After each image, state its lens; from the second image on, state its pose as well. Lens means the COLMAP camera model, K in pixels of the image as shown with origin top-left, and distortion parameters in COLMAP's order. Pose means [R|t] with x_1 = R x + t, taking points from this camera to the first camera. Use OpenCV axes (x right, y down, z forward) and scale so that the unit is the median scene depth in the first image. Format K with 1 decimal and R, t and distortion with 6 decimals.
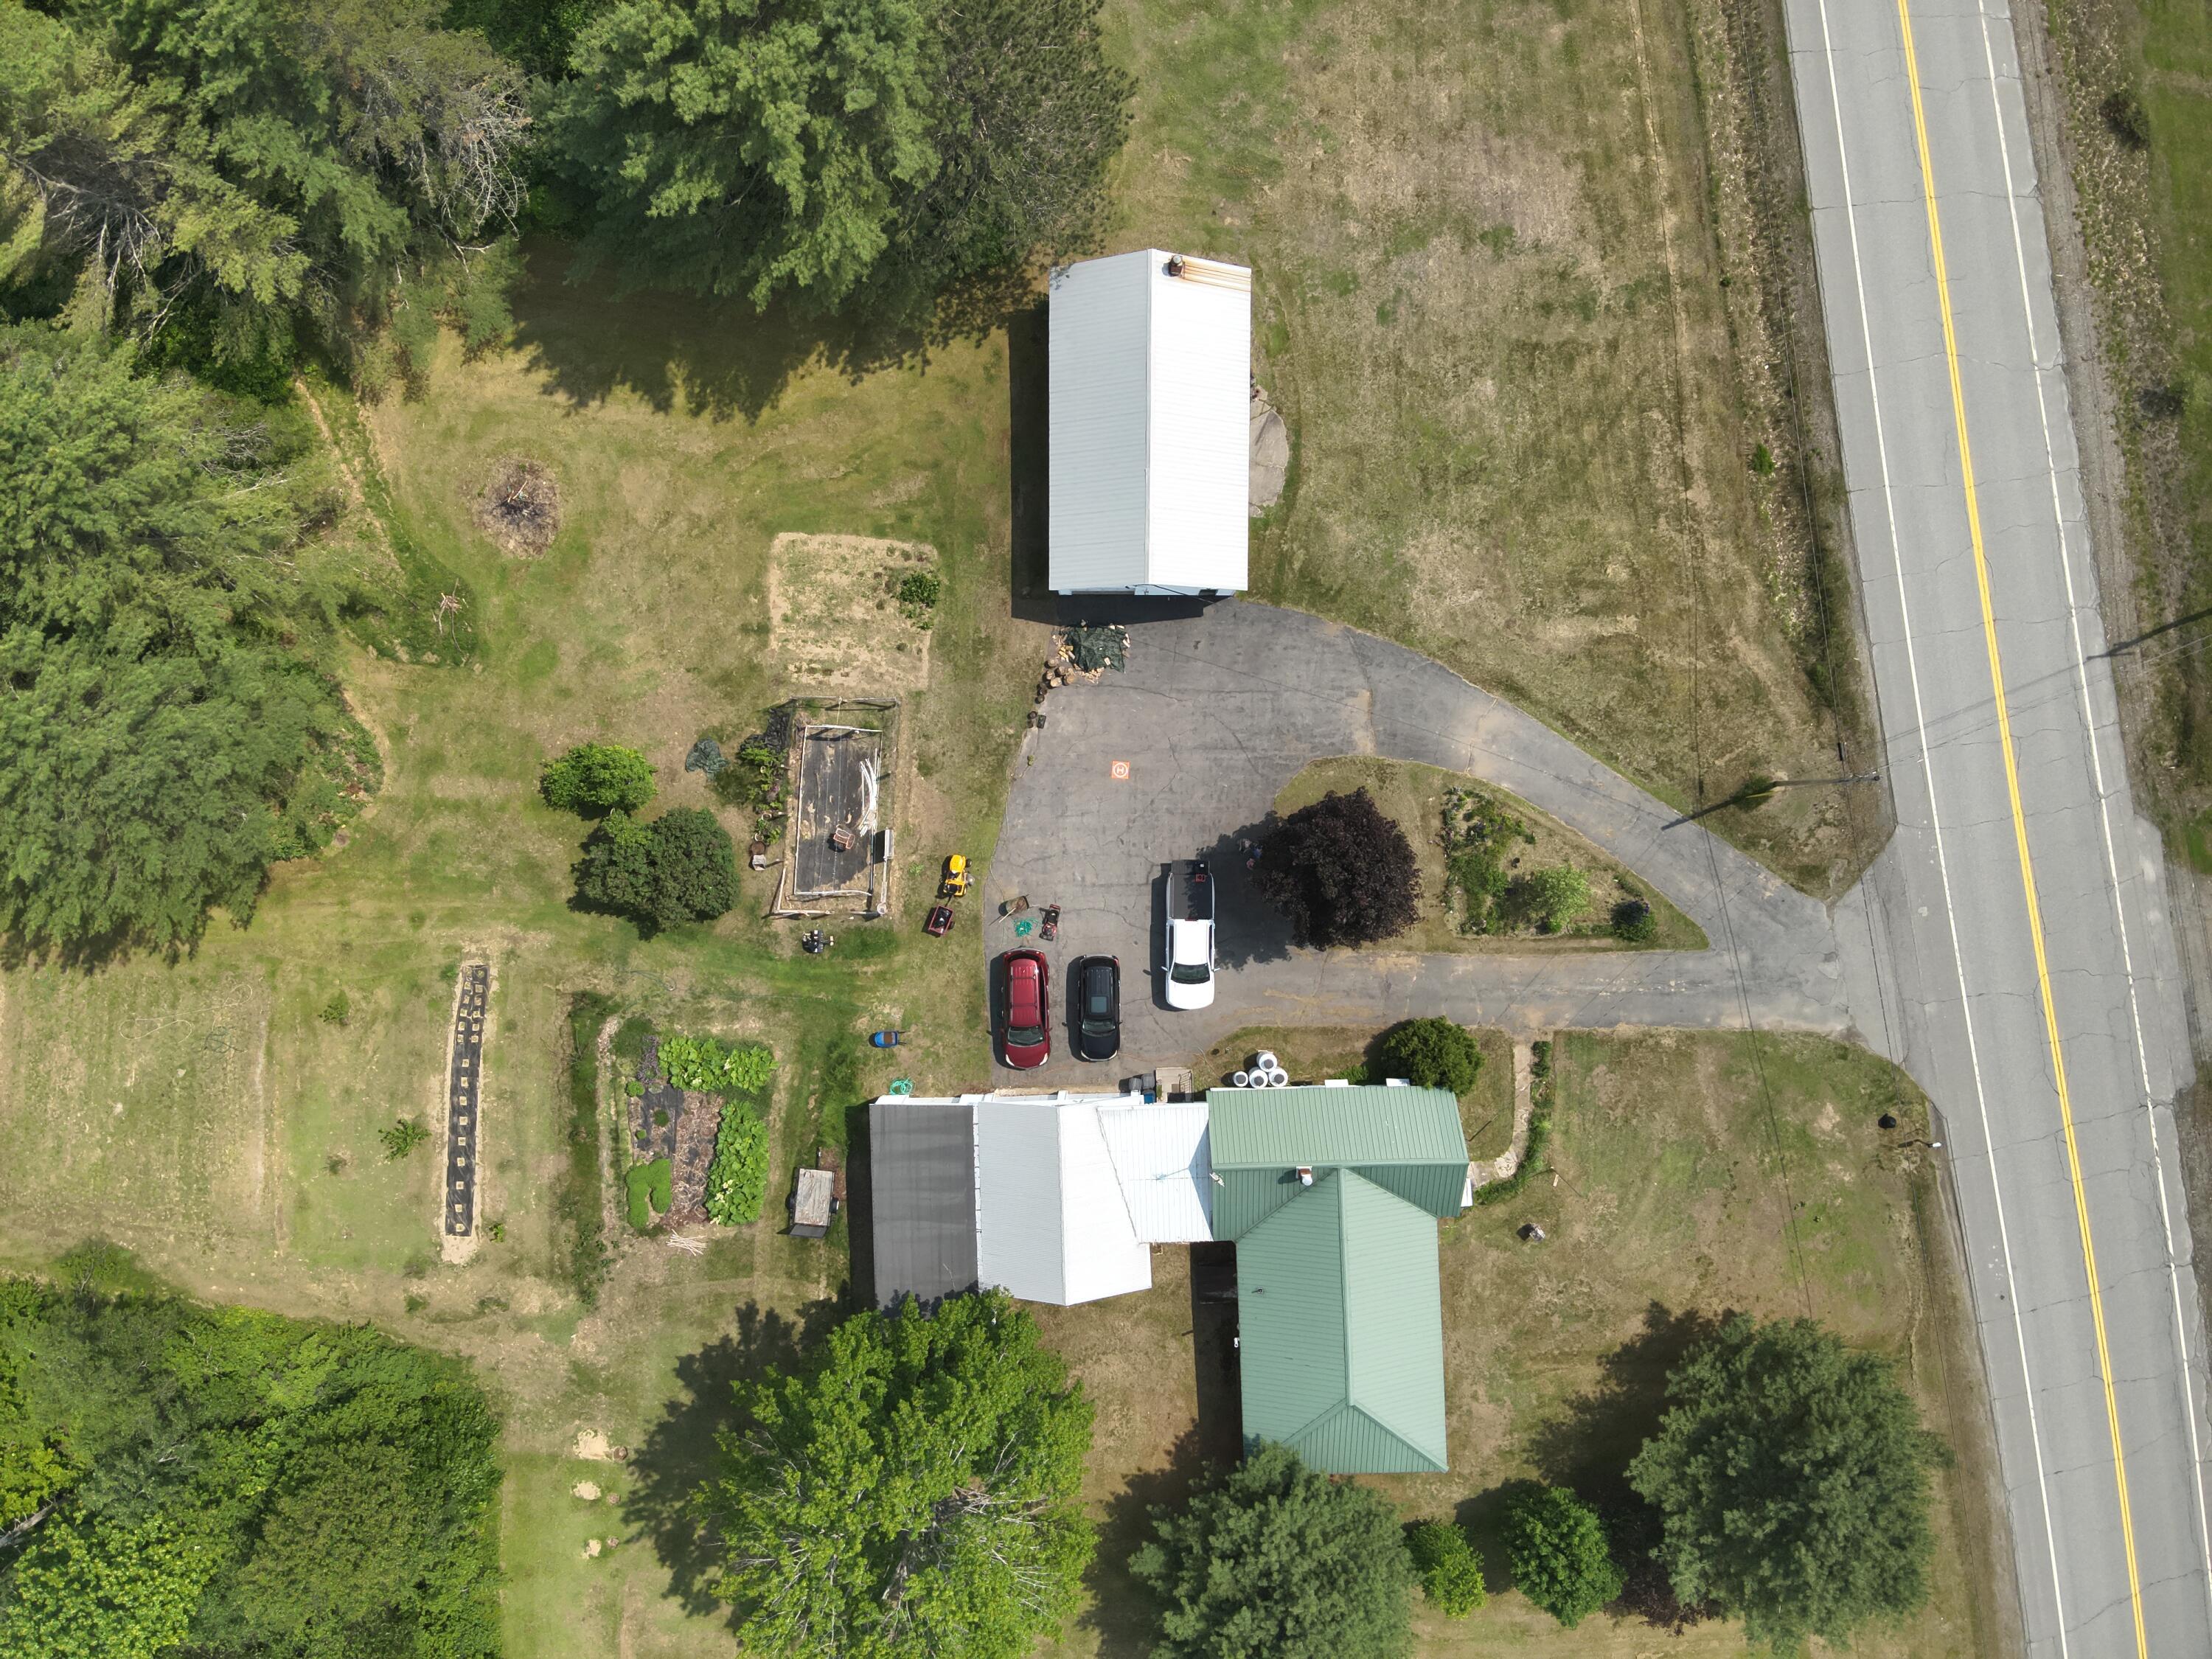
lens RADIAL K [[2022.8, 0, 1106.0], [0, 2022.8, 829.5], [0, 0, 1]] dist [0.159395, -0.588441]
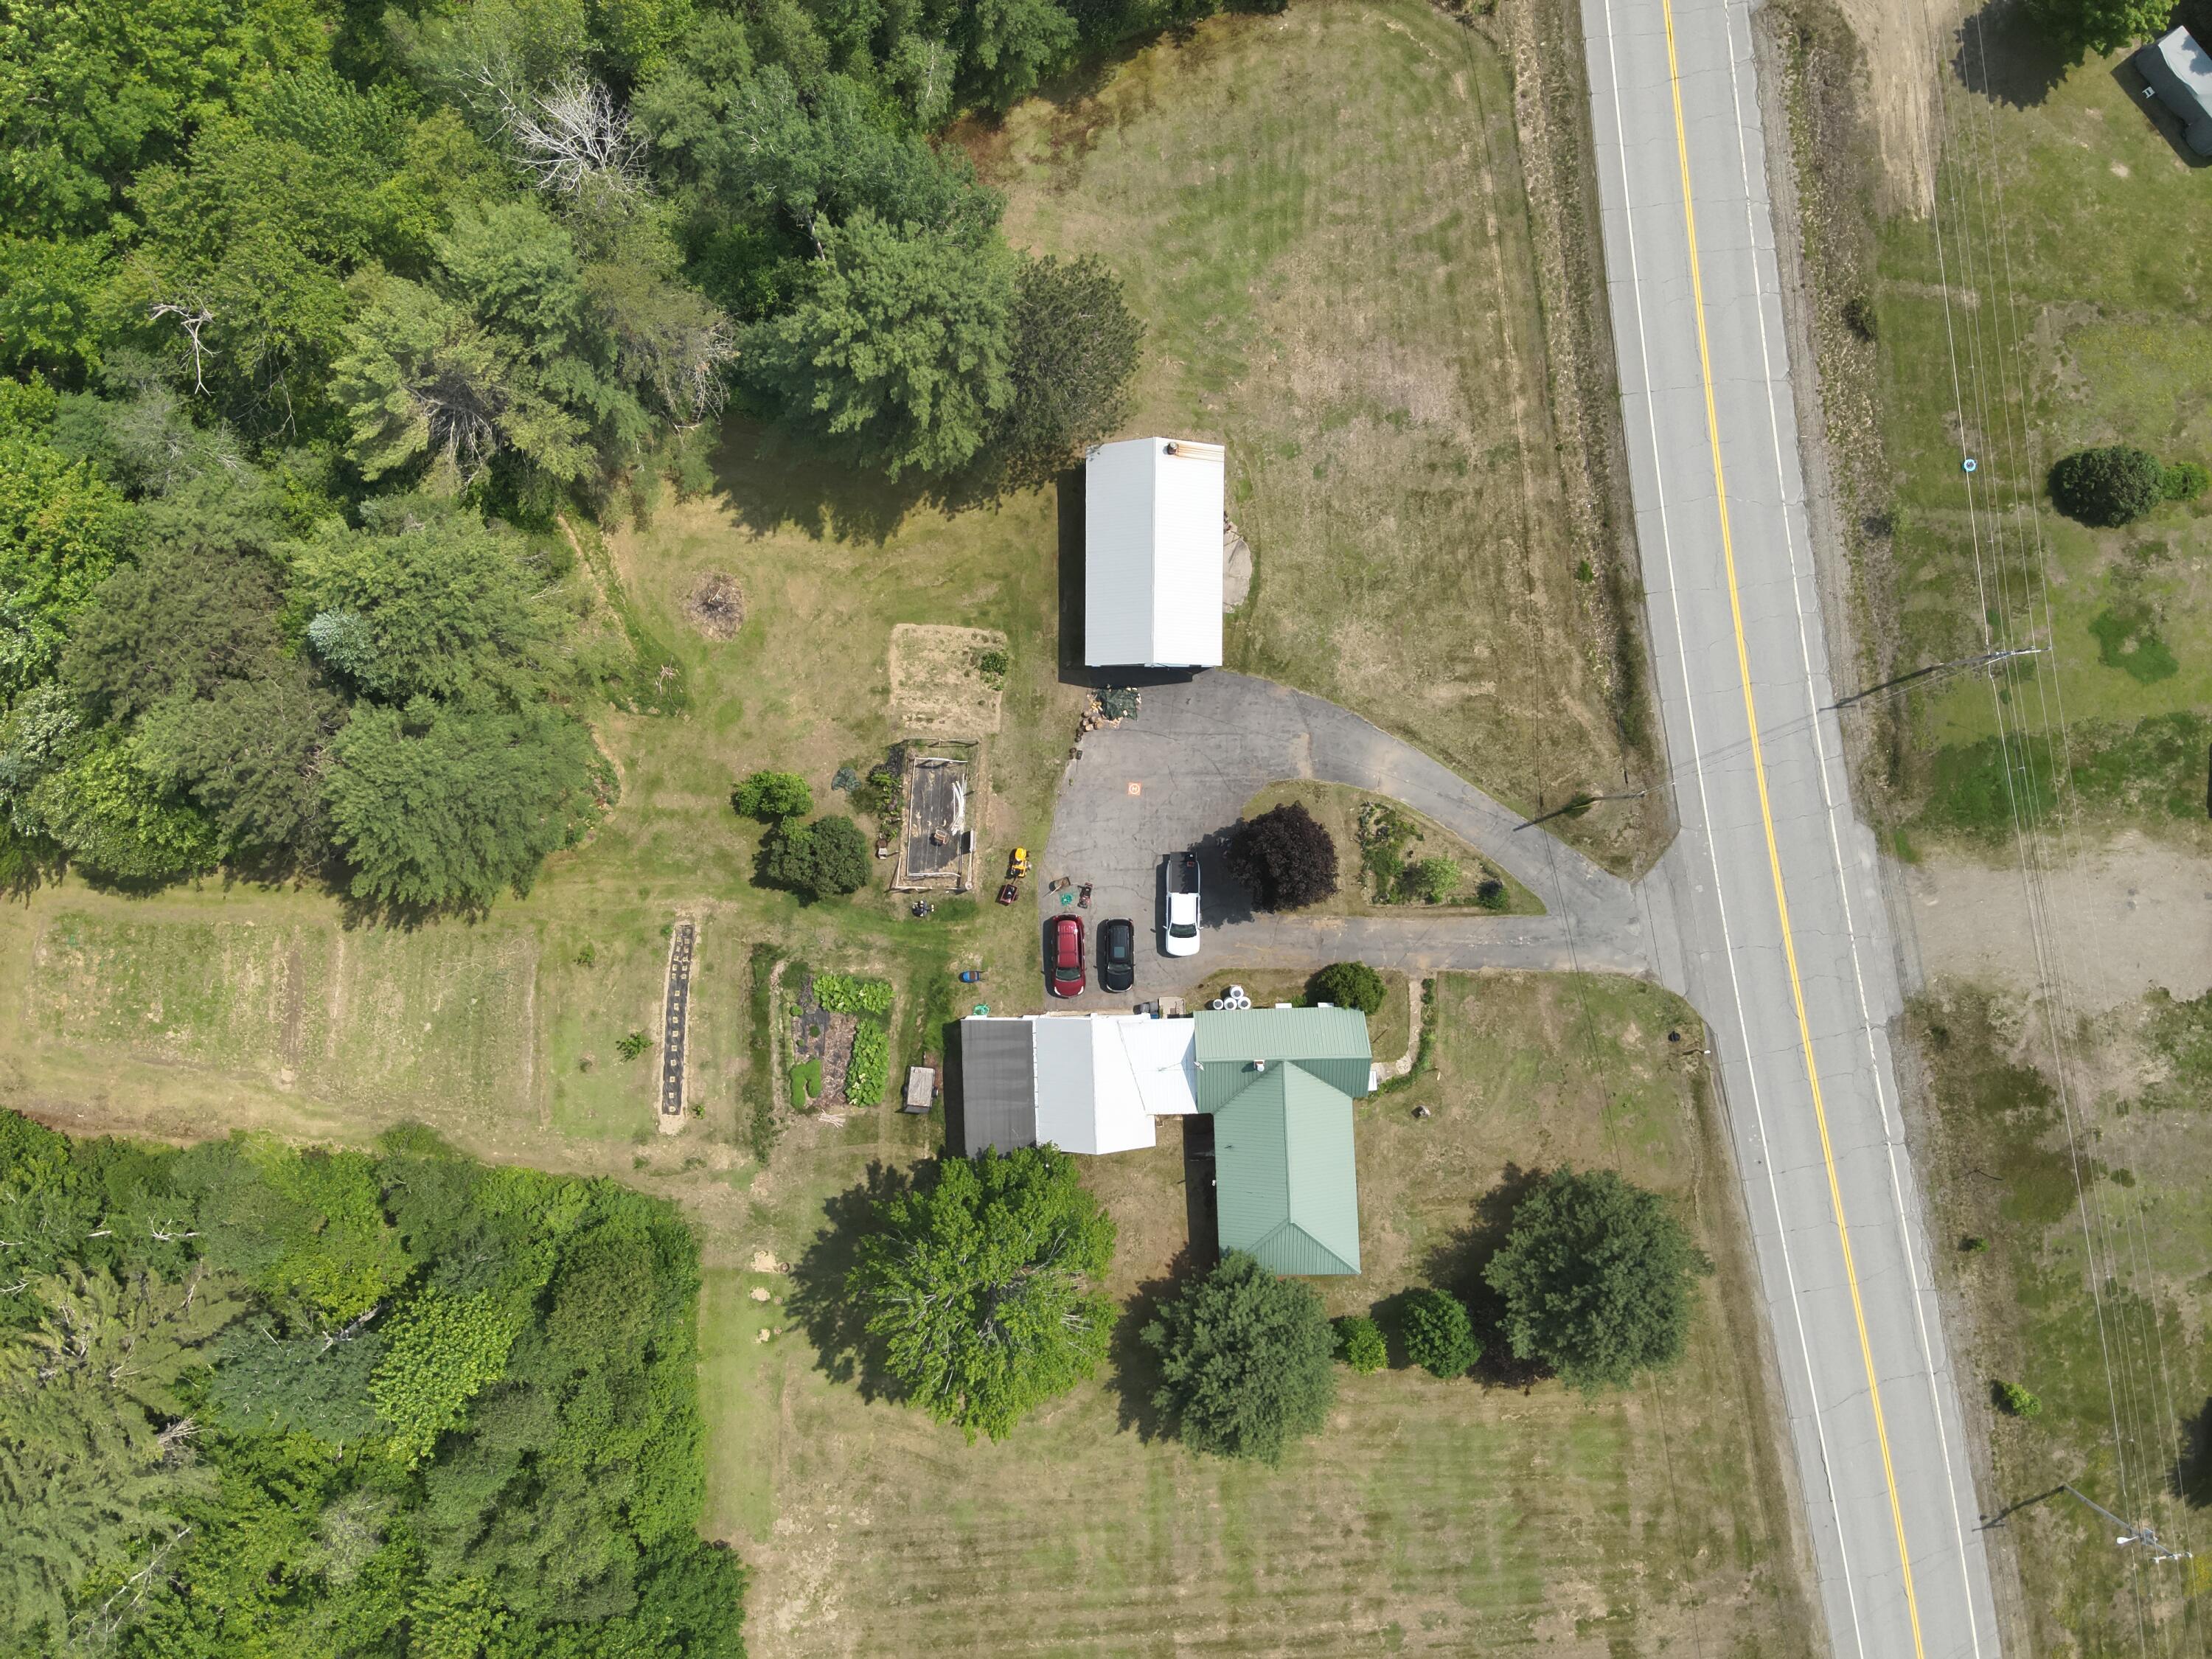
lens RADIAL K [[2022.8, 0, 1106.0], [0, 2022.8, 829.5], [0, 0, 1]] dist [0.159395, -0.588441]
pose [[0.999963, 0.000703, -0.008552, -0.000899], [-0.000743, 0.999989, -0.004656, 0.005898], [0.008548, 0.004662, 0.999953, -0.428227]]
